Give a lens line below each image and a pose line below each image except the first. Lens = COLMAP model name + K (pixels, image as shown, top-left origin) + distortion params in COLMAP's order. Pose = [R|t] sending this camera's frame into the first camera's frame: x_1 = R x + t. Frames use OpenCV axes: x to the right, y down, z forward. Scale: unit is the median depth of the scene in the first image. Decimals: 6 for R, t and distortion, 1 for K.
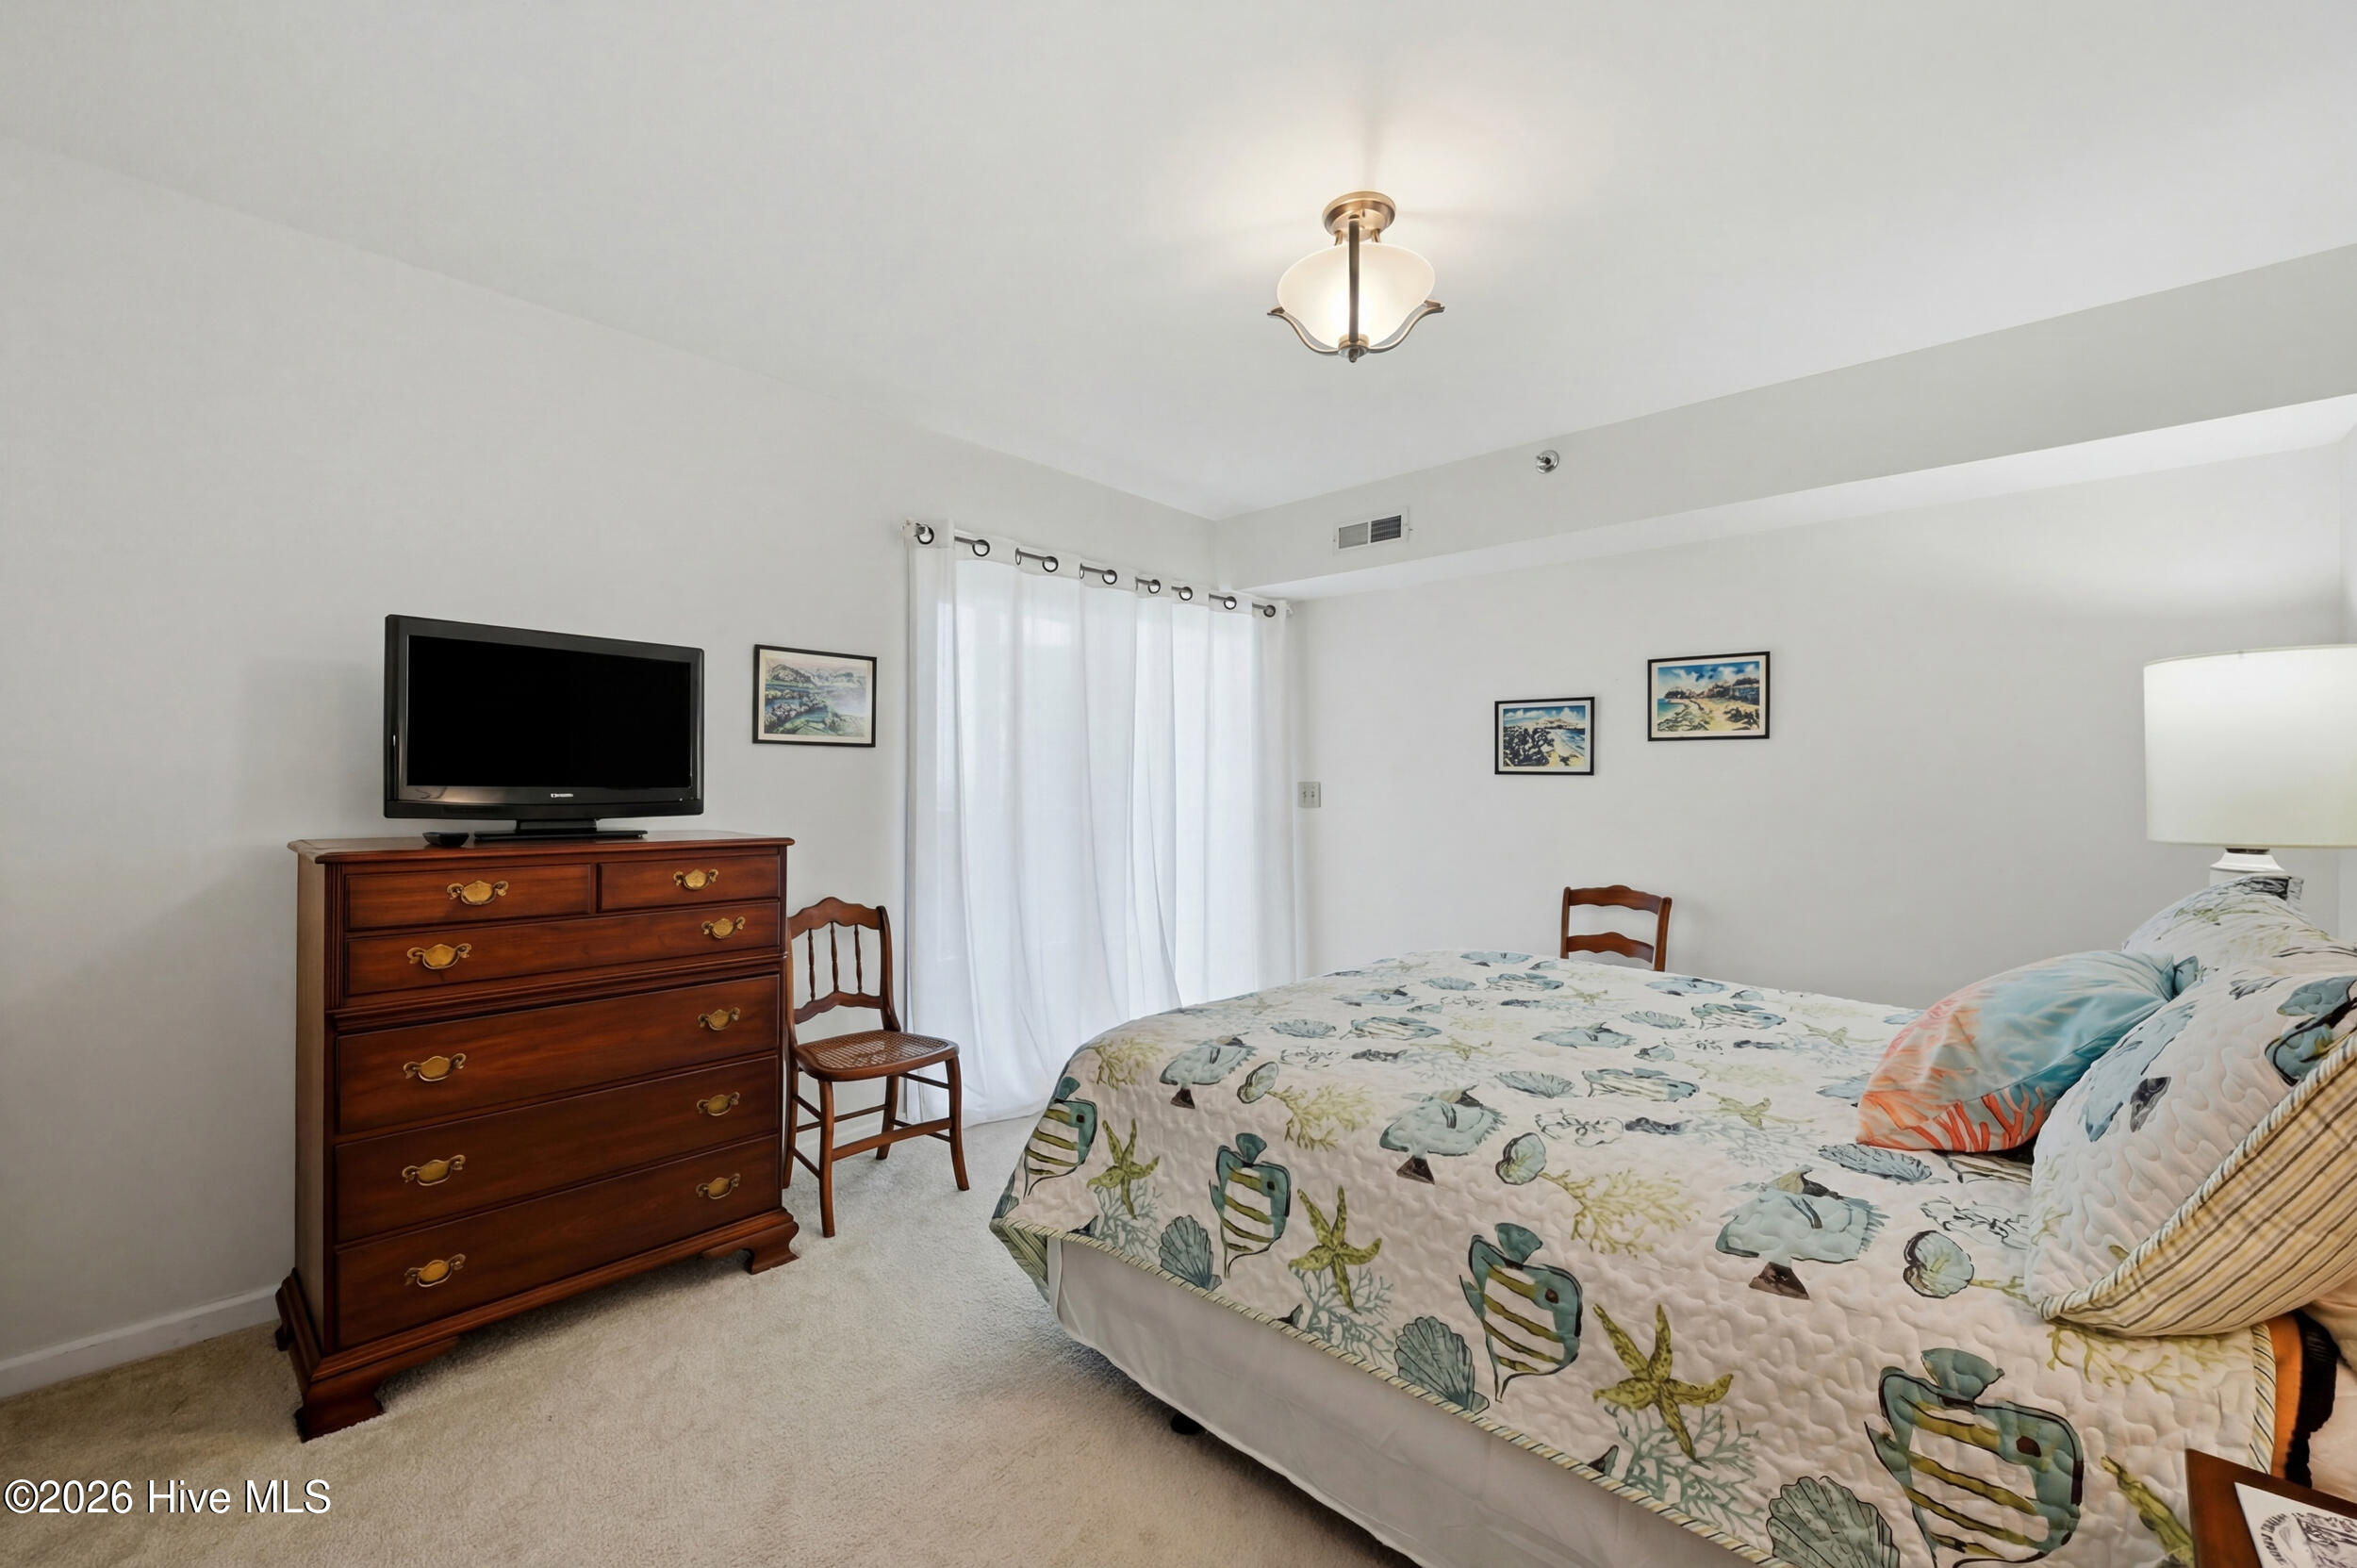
lens RADIAL K [[944.4, 0, 1168.6], [0, 944.4, 778.8], [0, 0, 1]] dist [-0.002692, -0.000311]
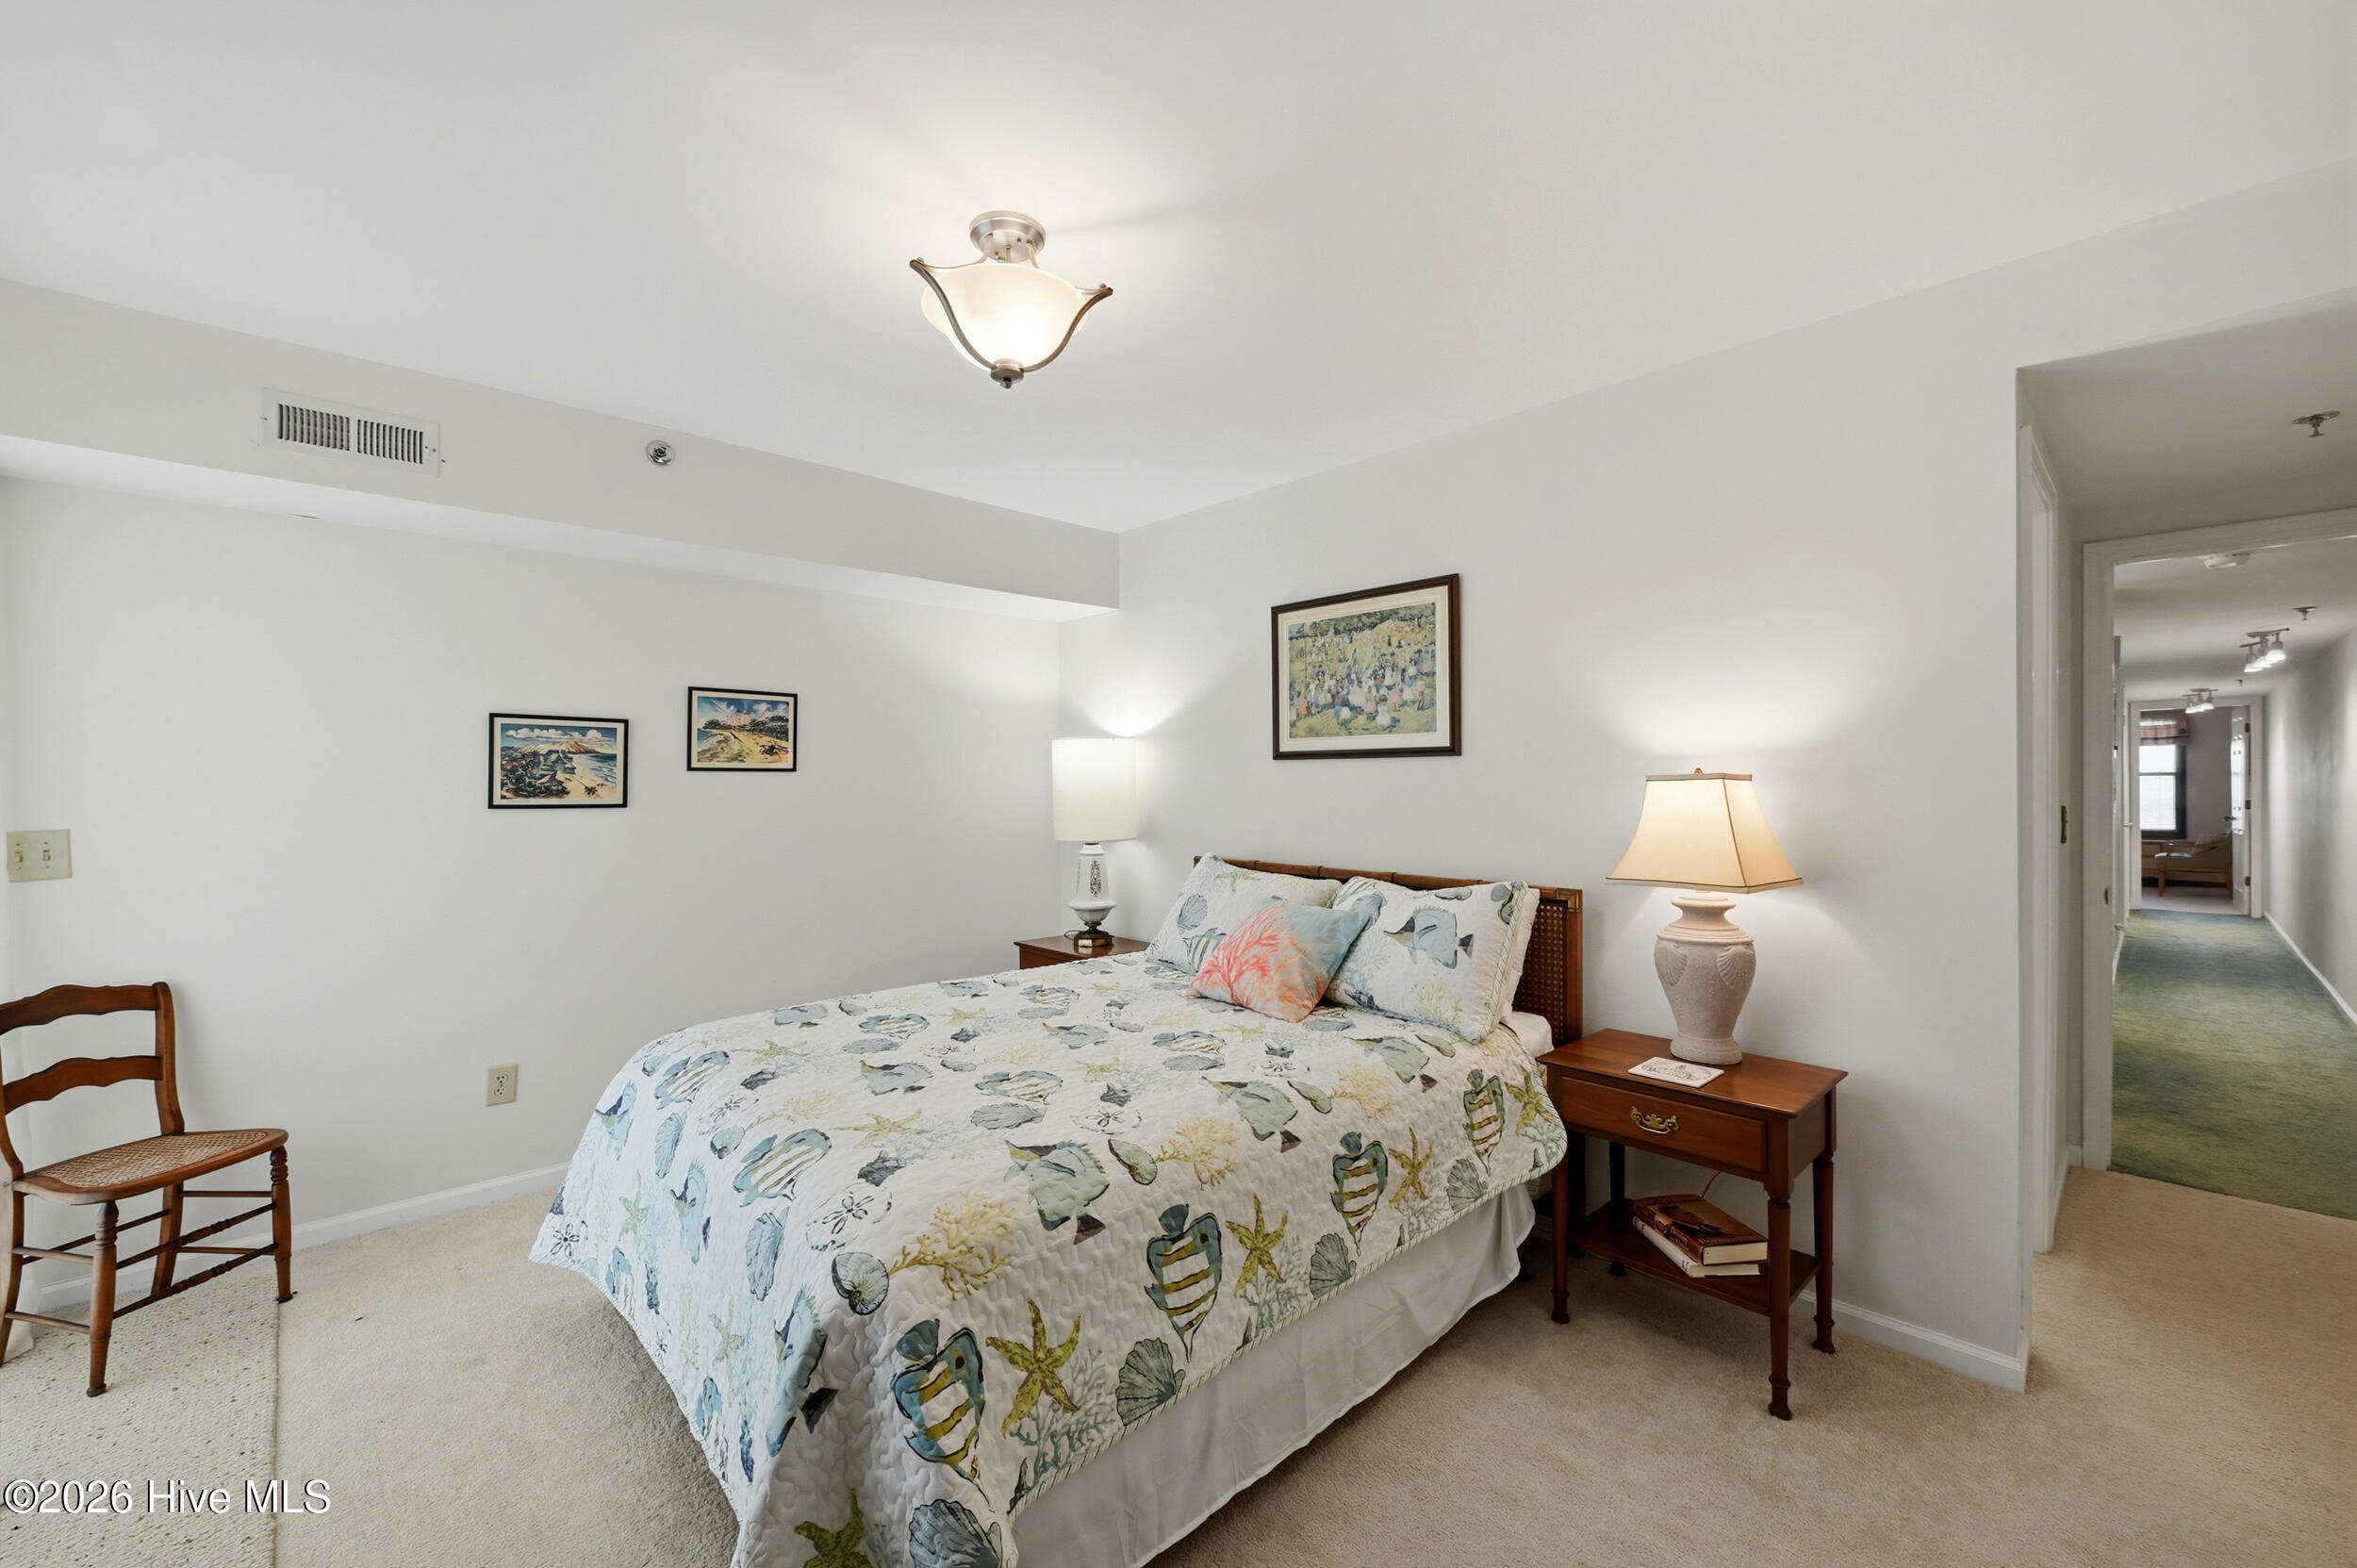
lens RADIAL K [[944.4, 0, 1168.6], [0, 944.4, 778.8], [0, 0, 1]] dist [-0.002692, -0.000311]
pose [[0.050658, -0.000694, 0.998716, -0.451848], [0.003153, 0.999995, 0.000535, -0.032736], [-0.998711, 0.003122, 0.050660, 0.488825]]
